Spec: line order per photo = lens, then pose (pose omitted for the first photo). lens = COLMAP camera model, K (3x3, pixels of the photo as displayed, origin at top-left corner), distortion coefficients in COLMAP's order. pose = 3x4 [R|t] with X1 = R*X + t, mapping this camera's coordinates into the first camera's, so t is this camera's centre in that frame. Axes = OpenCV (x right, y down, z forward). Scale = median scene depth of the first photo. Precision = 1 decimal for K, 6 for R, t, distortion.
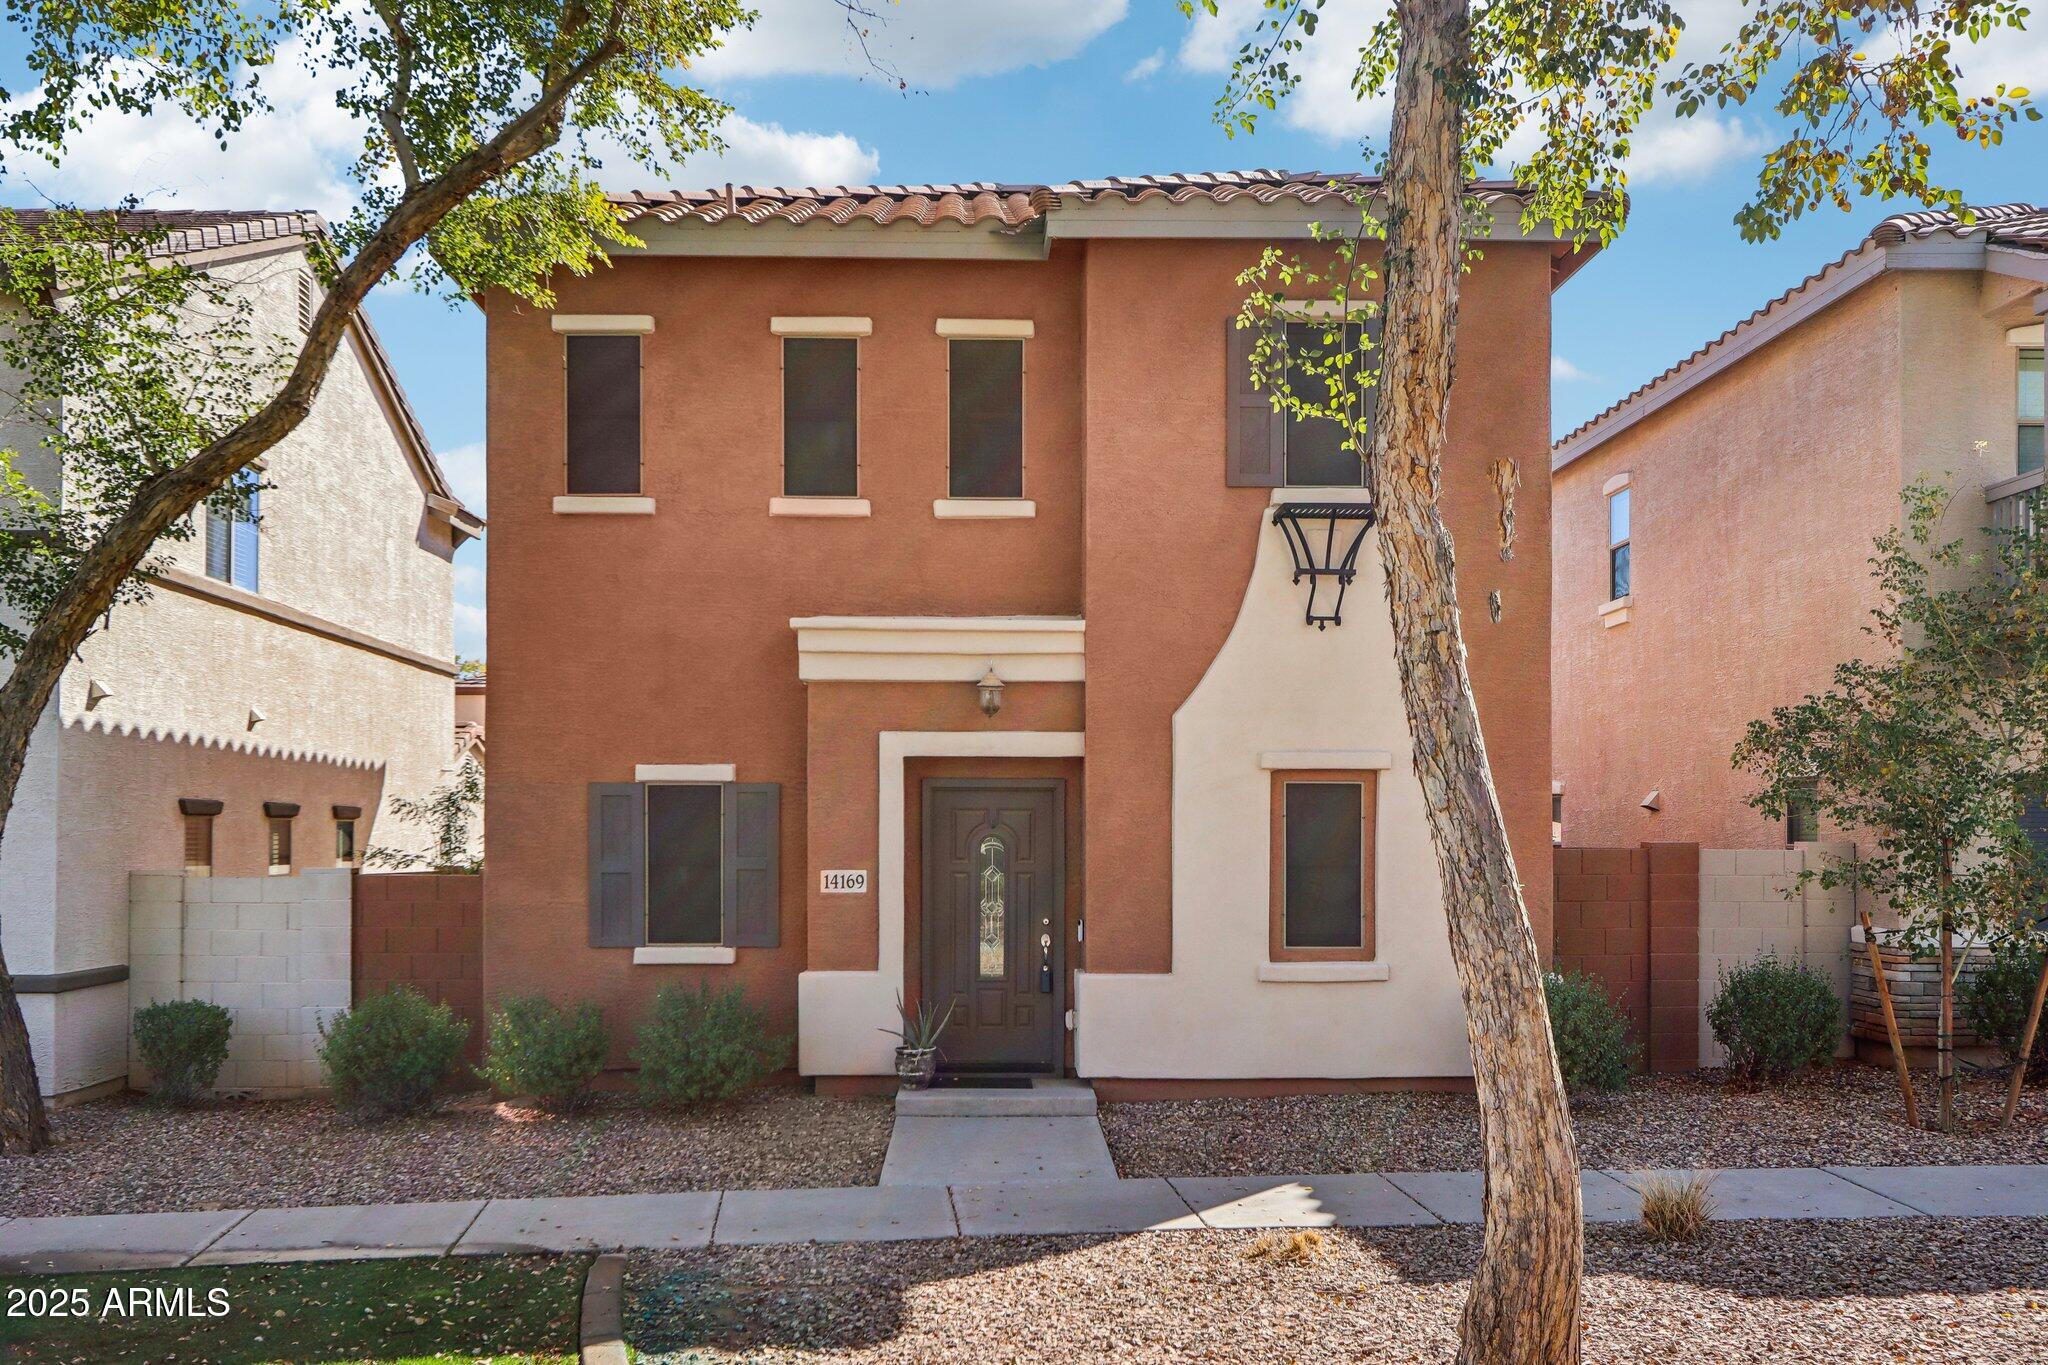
lens RADIAL K [[1688.6, 0, 1022.5], [0, 1688.6, 683.7], [0, 0, 1]] dist [0.014675, 0.002245]
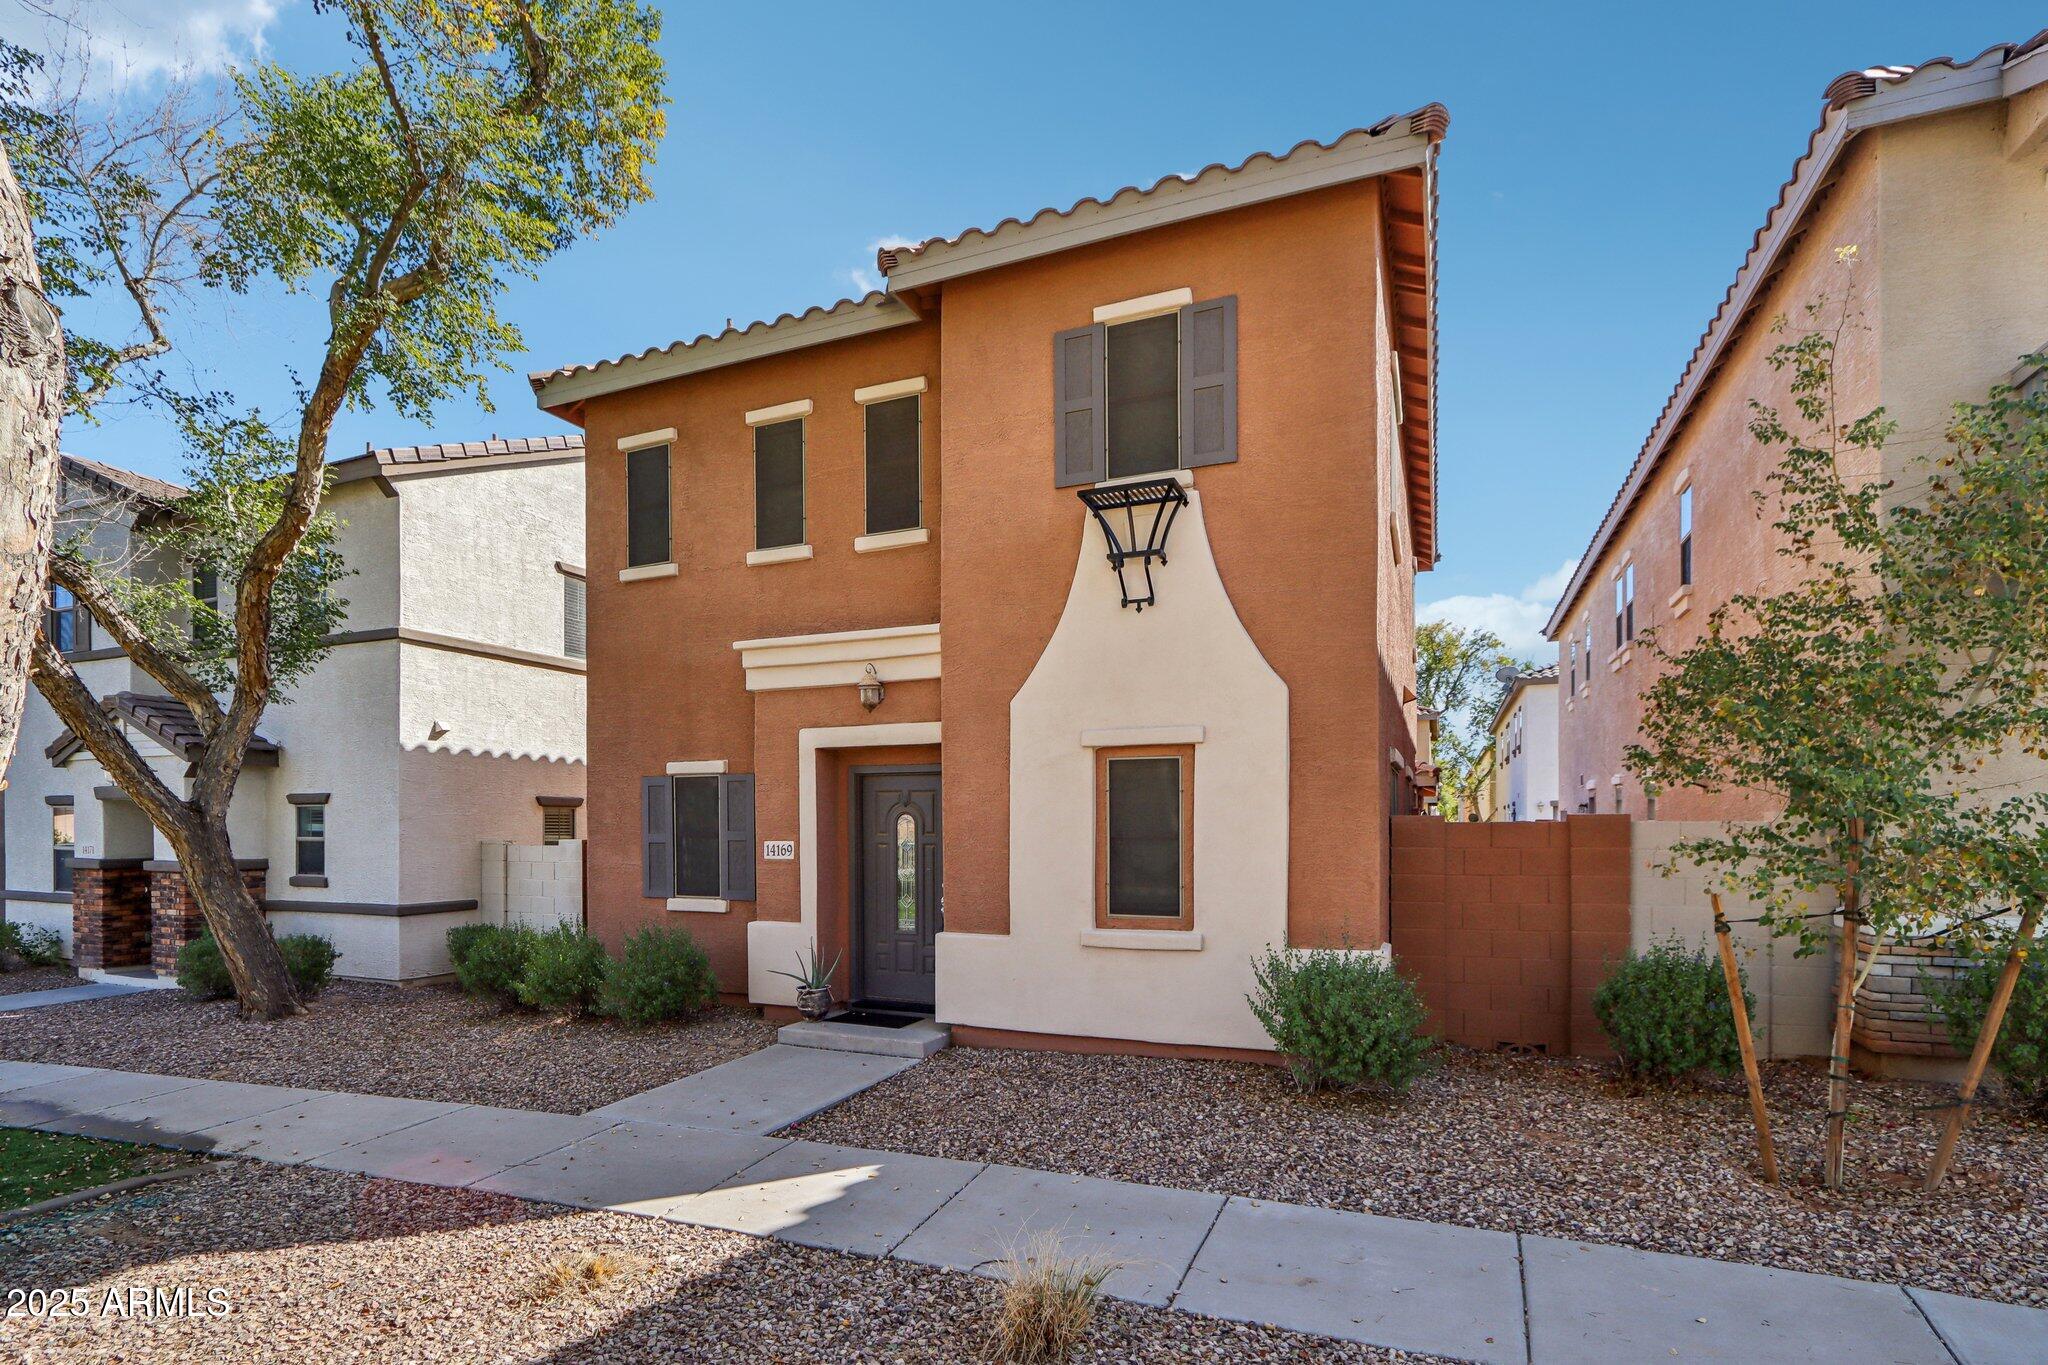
lens RADIAL K [[991.3, 0, 1038.5], [0, 991.3, 759.6], [0, 0, 1]] dist [-0.004822, 0.000589]
pose [[0.905762, -0.032558, -0.422535, 0.376795], [0.040741, 0.999116, 0.010349, 0.050314], [0.421824, -0.026588, 0.906288, 0.417729]]
